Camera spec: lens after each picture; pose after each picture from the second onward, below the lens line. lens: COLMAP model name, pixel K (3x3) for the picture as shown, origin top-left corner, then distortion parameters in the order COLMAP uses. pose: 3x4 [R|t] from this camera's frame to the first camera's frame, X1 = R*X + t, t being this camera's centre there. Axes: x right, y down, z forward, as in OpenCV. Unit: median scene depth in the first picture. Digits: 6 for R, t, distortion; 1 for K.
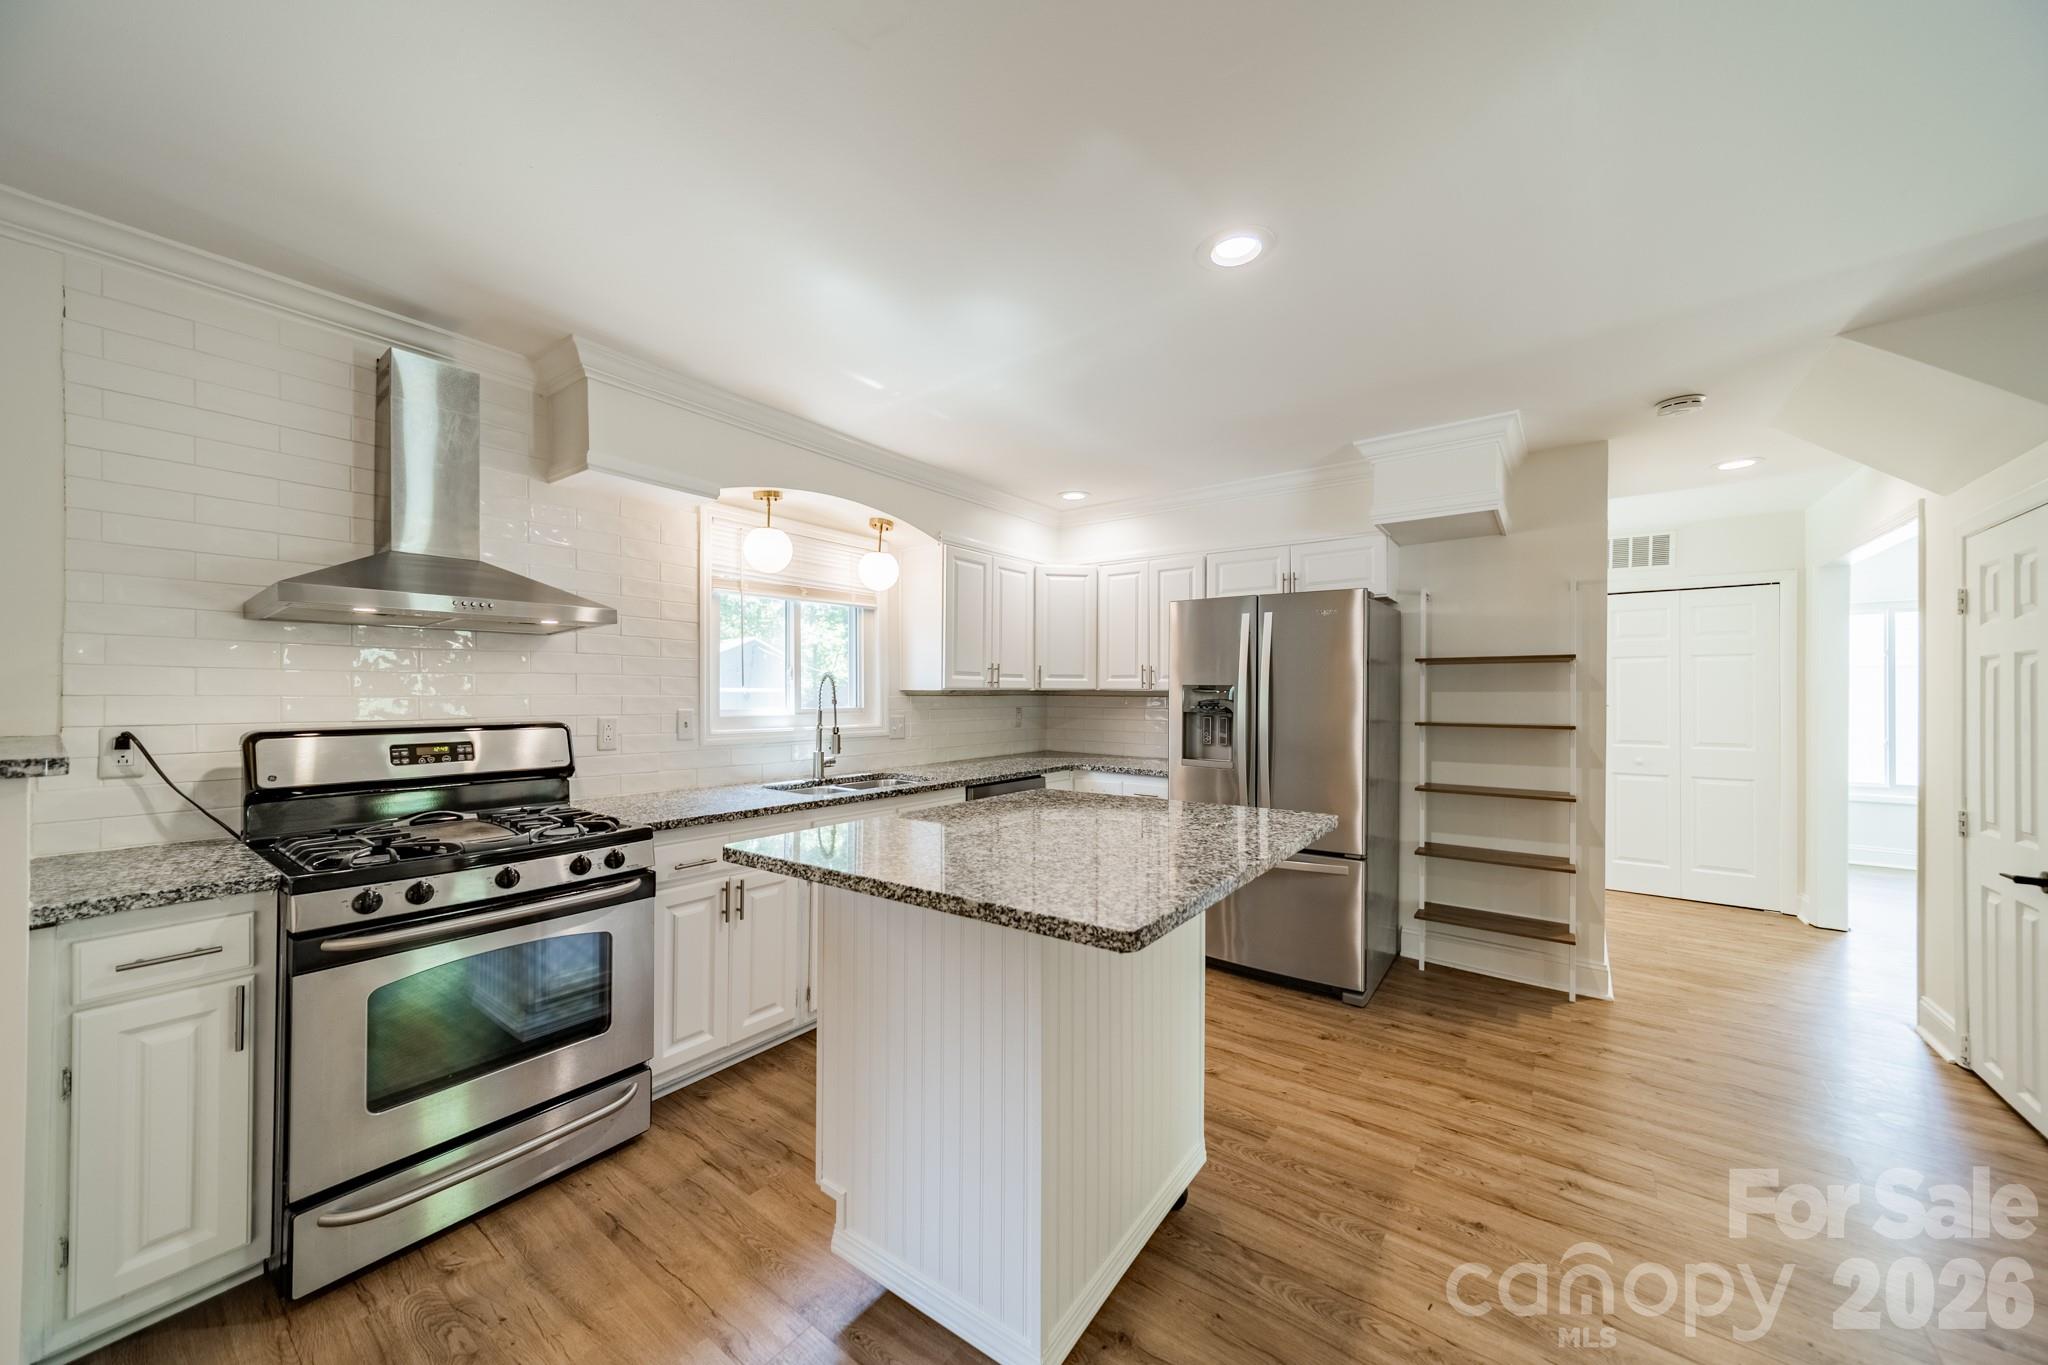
lens RADIAL K [[719.3, 0, 1026.7], [0, 719.3, 688.6], [0, 0, 1]] dist [0.001528, -0.000082]
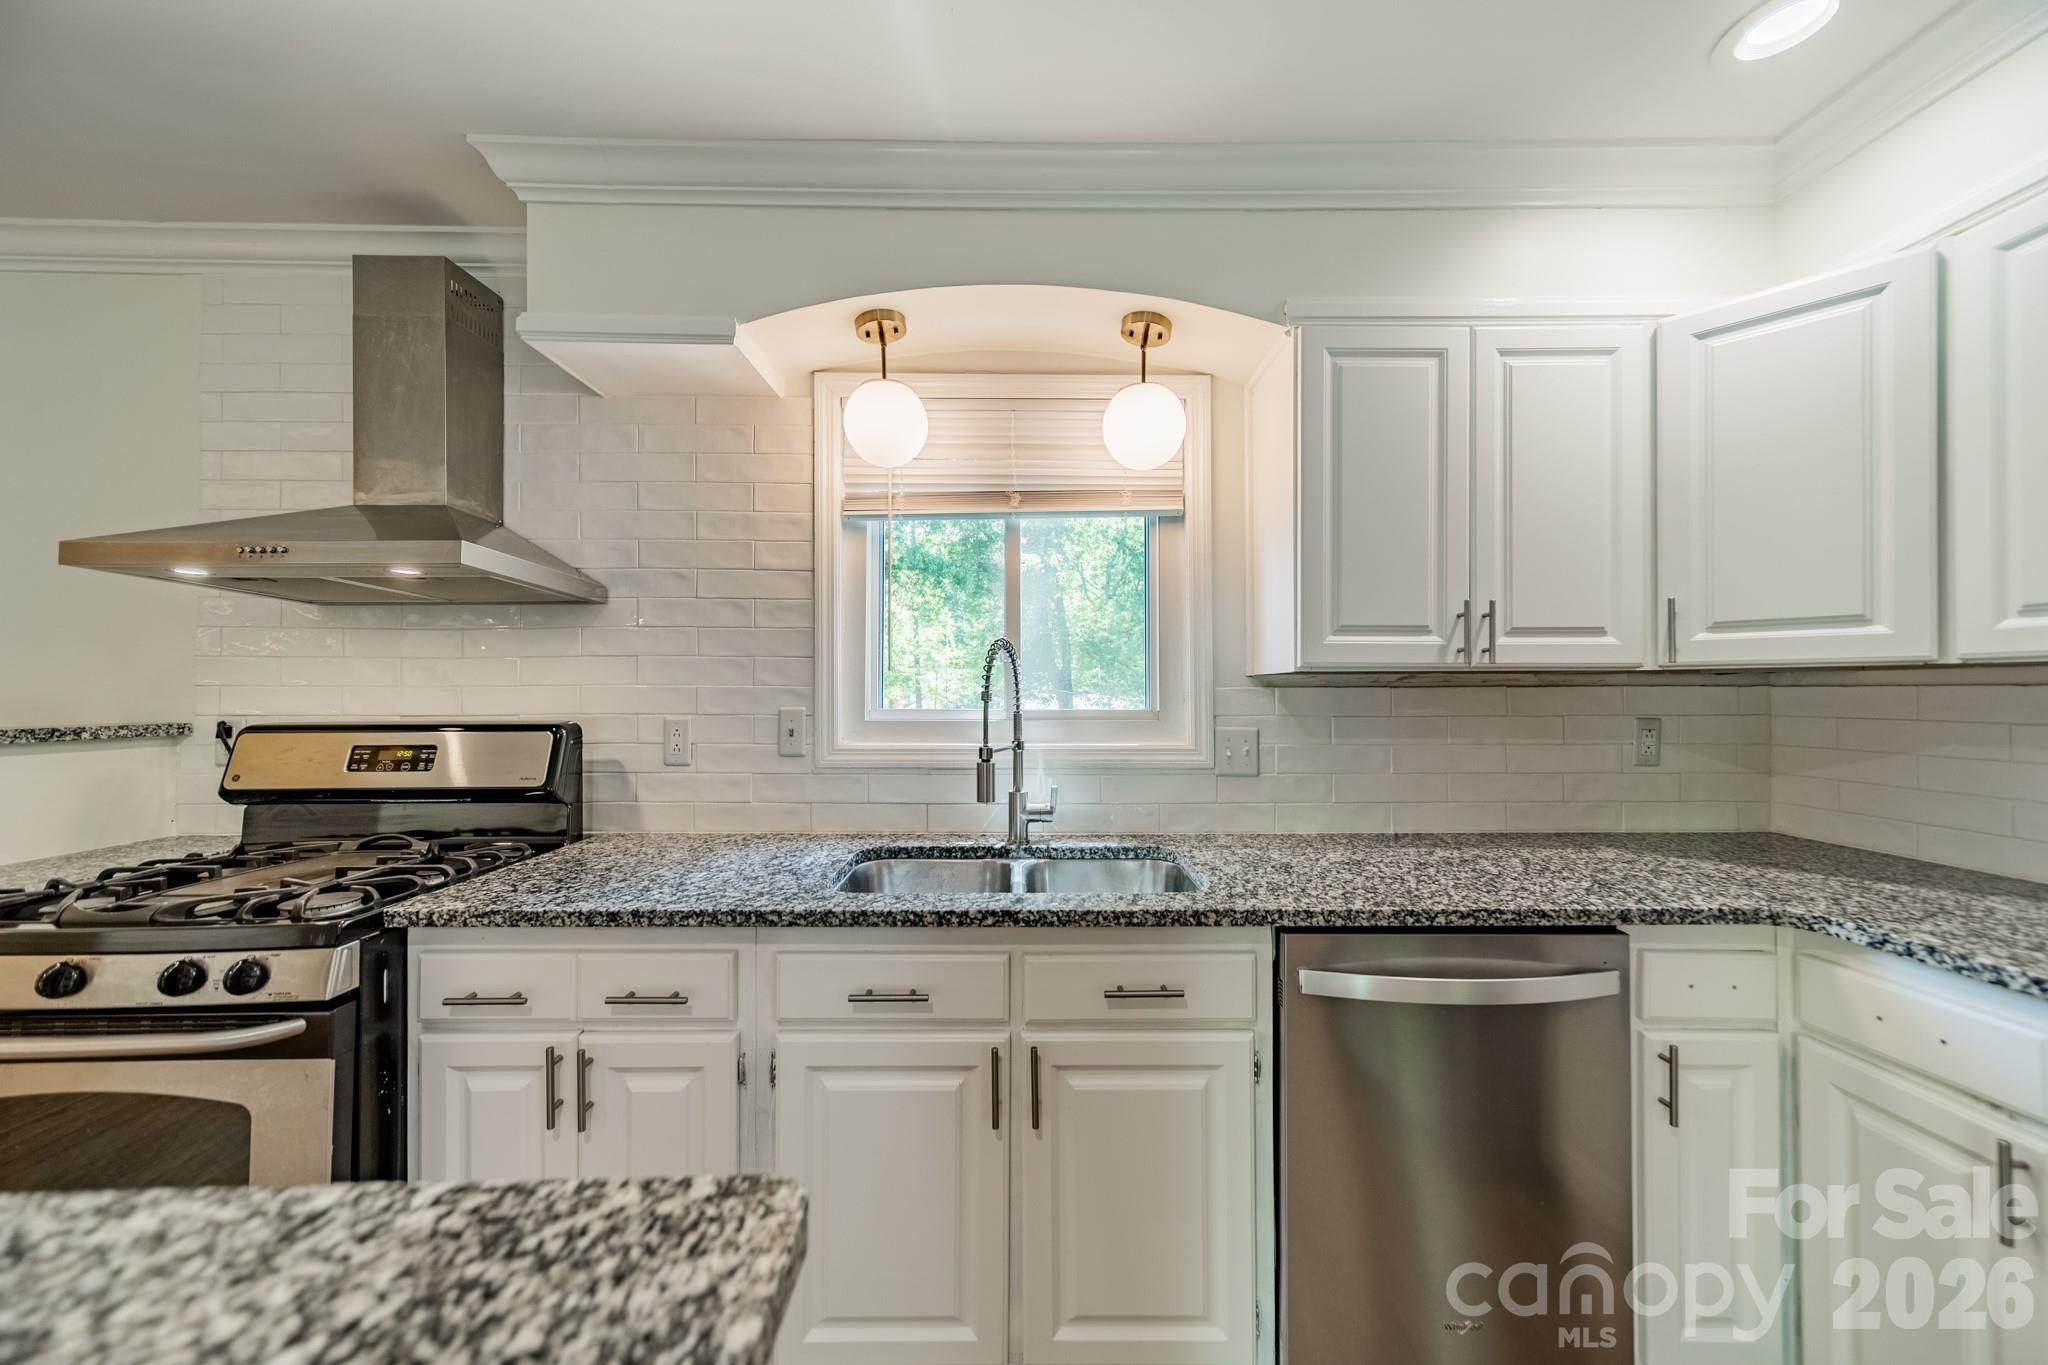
lens RADIAL K [[719.3, 0, 1029.7], [0, 719.3, 688.8], [0, 0, 1]] dist [0.001528, -0.000082]
pose [[0.608587, -0.010219, -0.793421, 0.134584], [0.007189, 0.999947, -0.007365, 0.015689], [0.793454, -0.001221, 0.608628, 0.673101]]
